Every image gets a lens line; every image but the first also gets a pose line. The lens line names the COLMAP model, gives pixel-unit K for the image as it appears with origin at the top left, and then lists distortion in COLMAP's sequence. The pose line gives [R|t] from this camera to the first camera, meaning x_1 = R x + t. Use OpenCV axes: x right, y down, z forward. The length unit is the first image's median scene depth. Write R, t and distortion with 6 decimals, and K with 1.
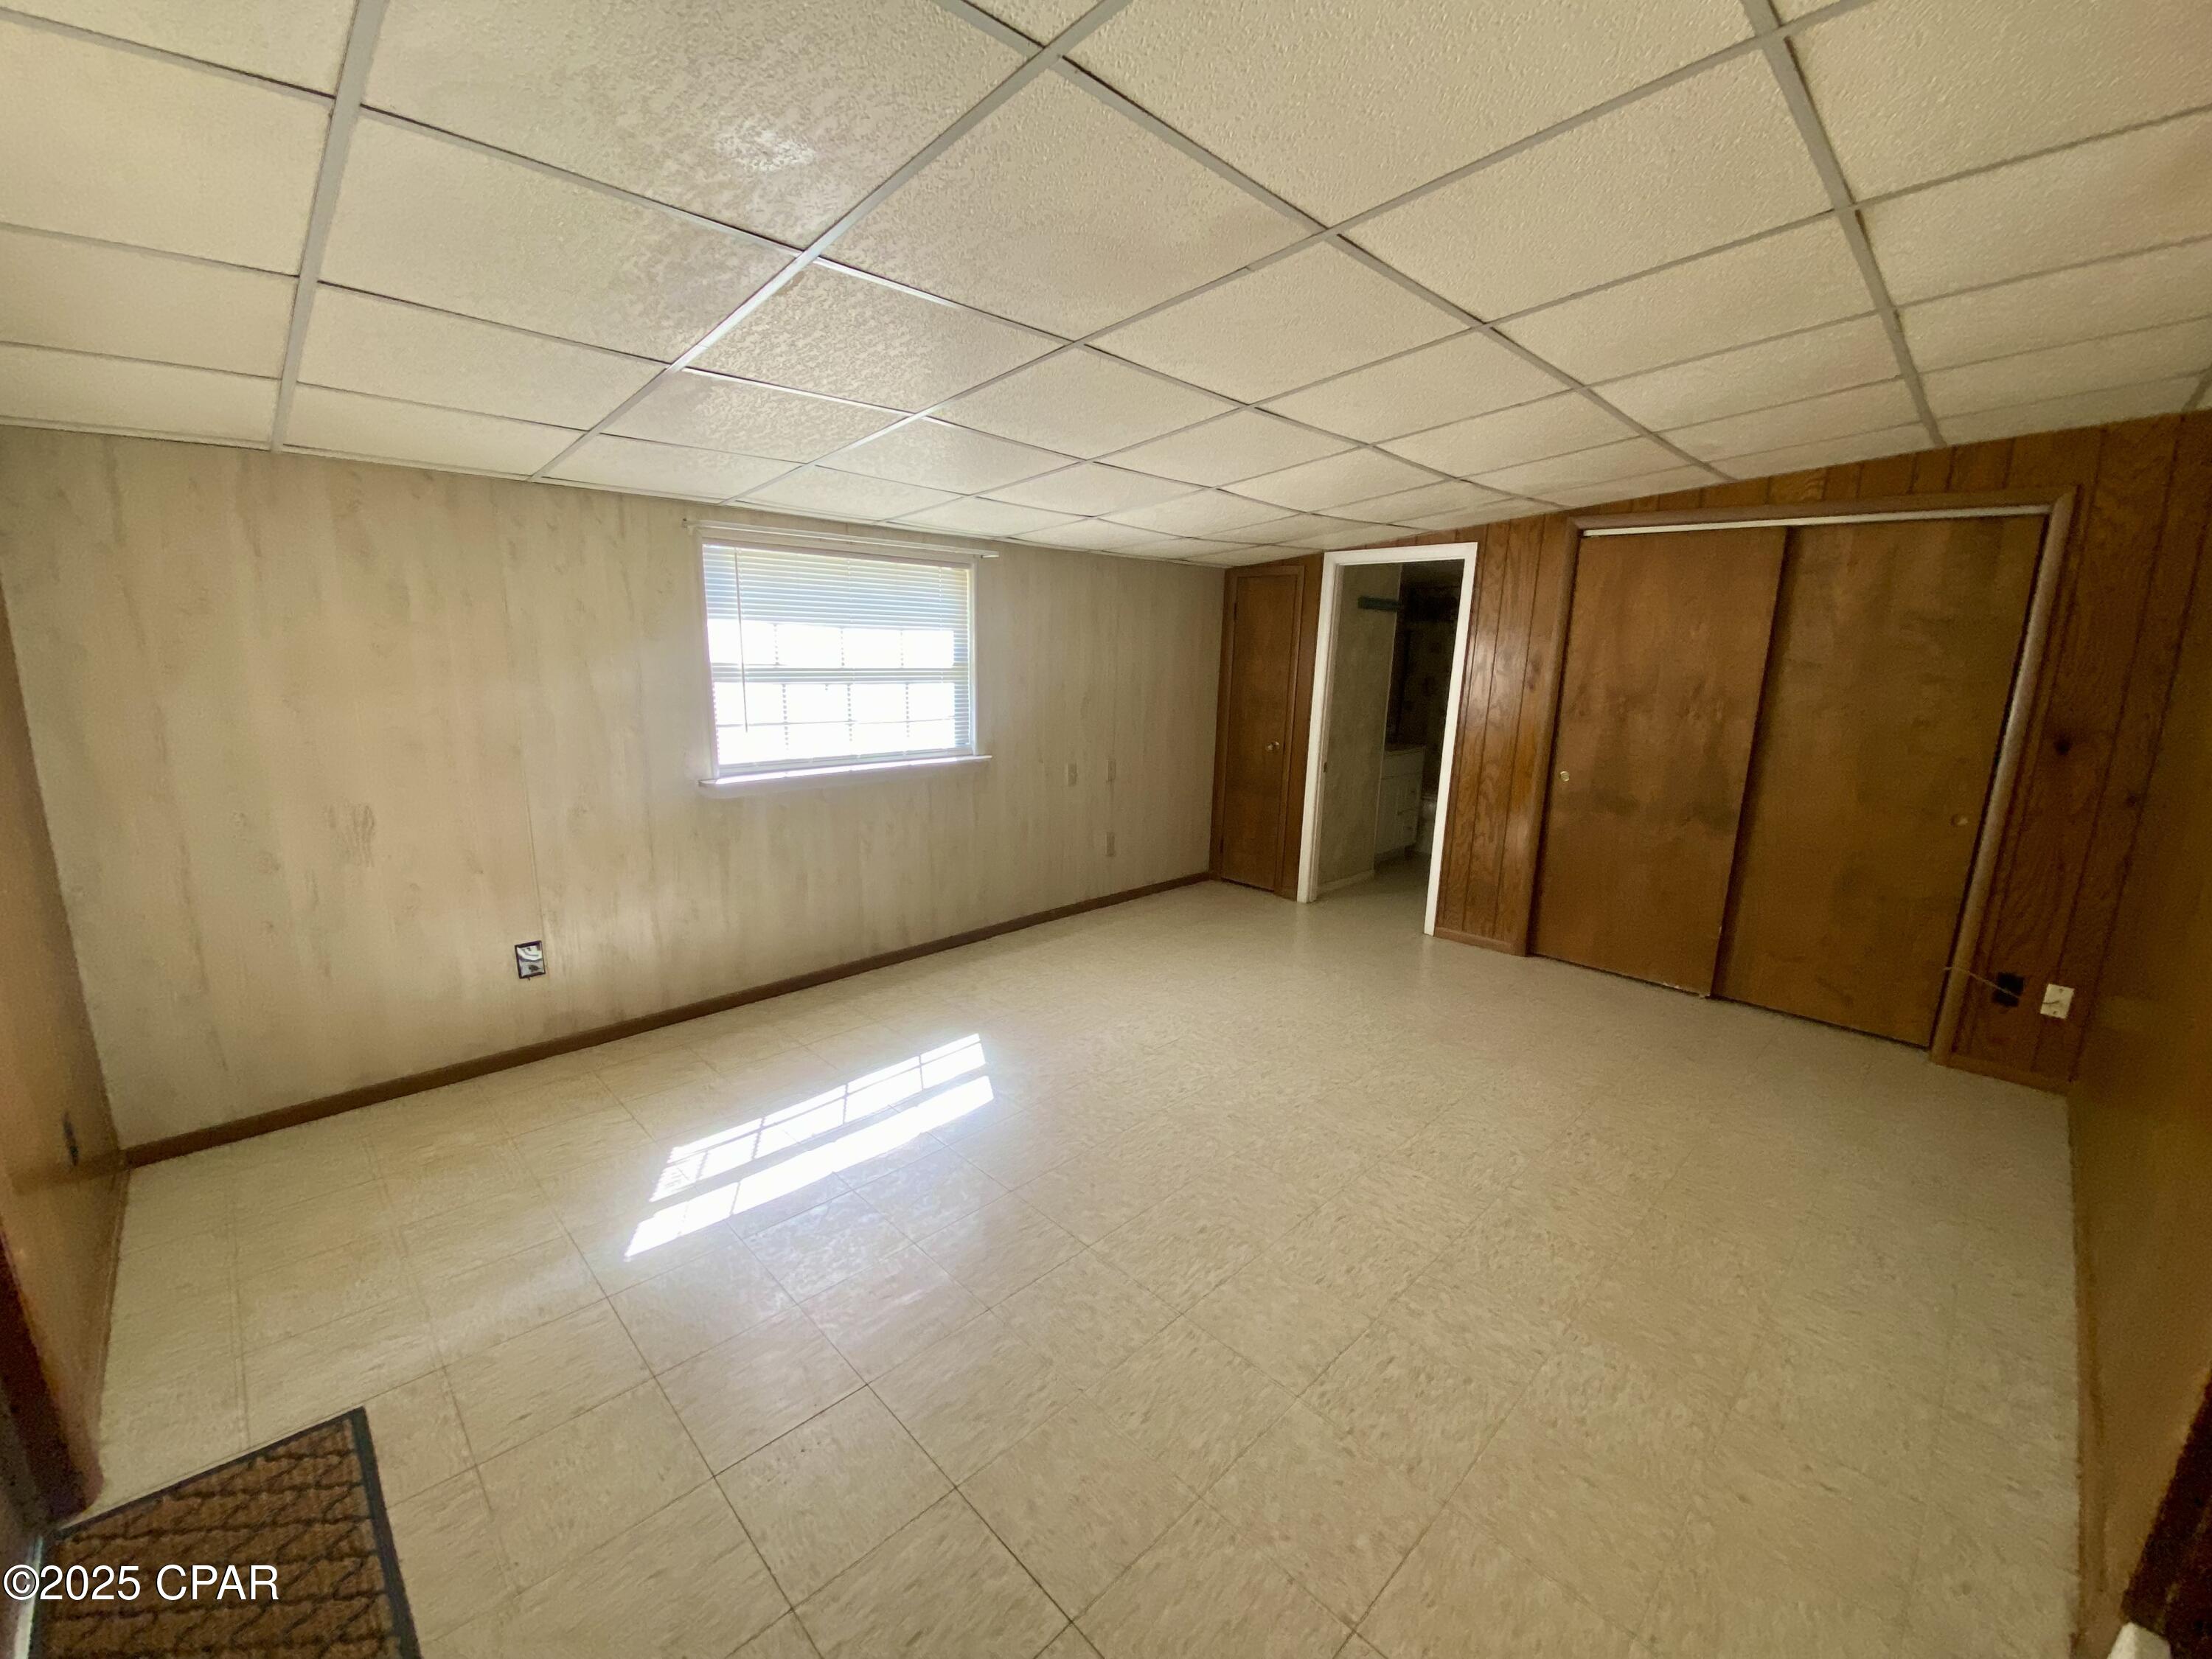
lens RADIAL K [[888.4, 0, 1099.9], [0, 888.4, 842.4], [0, 0, 1]] dist [0.035679, -0.029883]
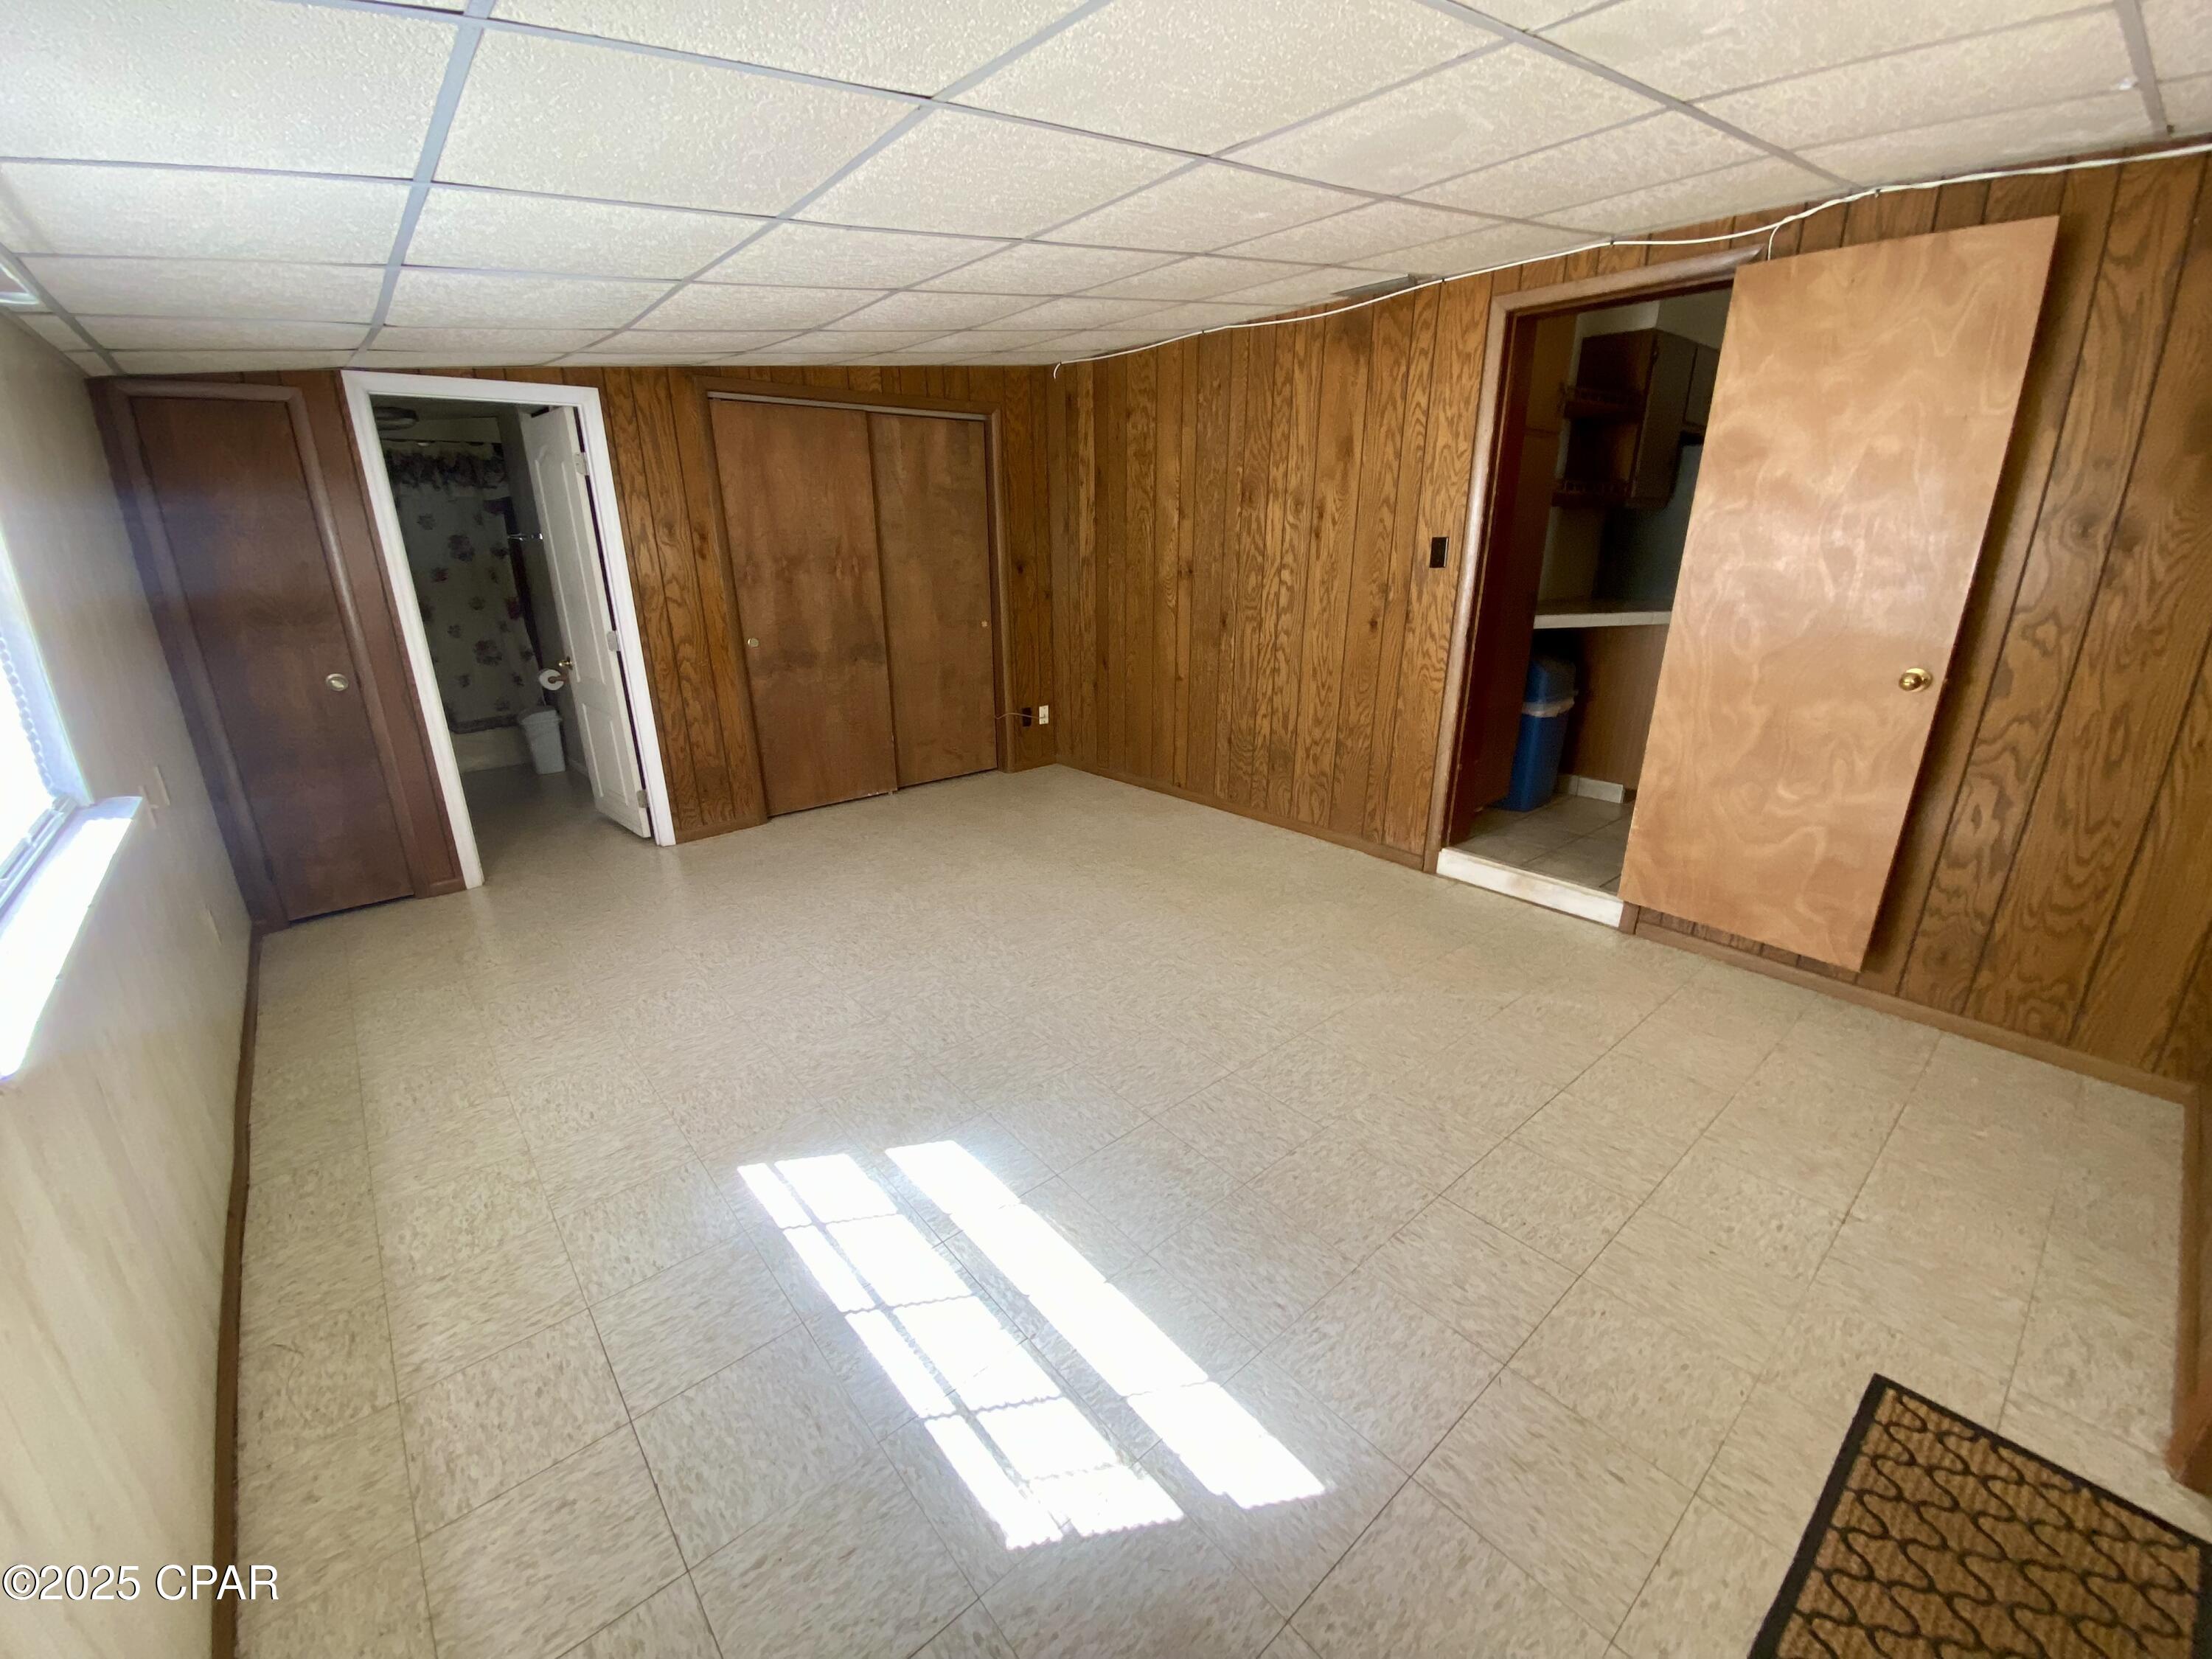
lens RADIAL K [[888.4, 0, 1099.9], [0, 888.4, 842.4], [0, 0, 1]] dist [0.035679, -0.029883]
pose [[0.059144, -0.353789, 0.933453, -0.590506], [0.229040, 0.914954, 0.332265, -0.133071], [-0.971619, 0.194147, 0.135145, 0.592374]]
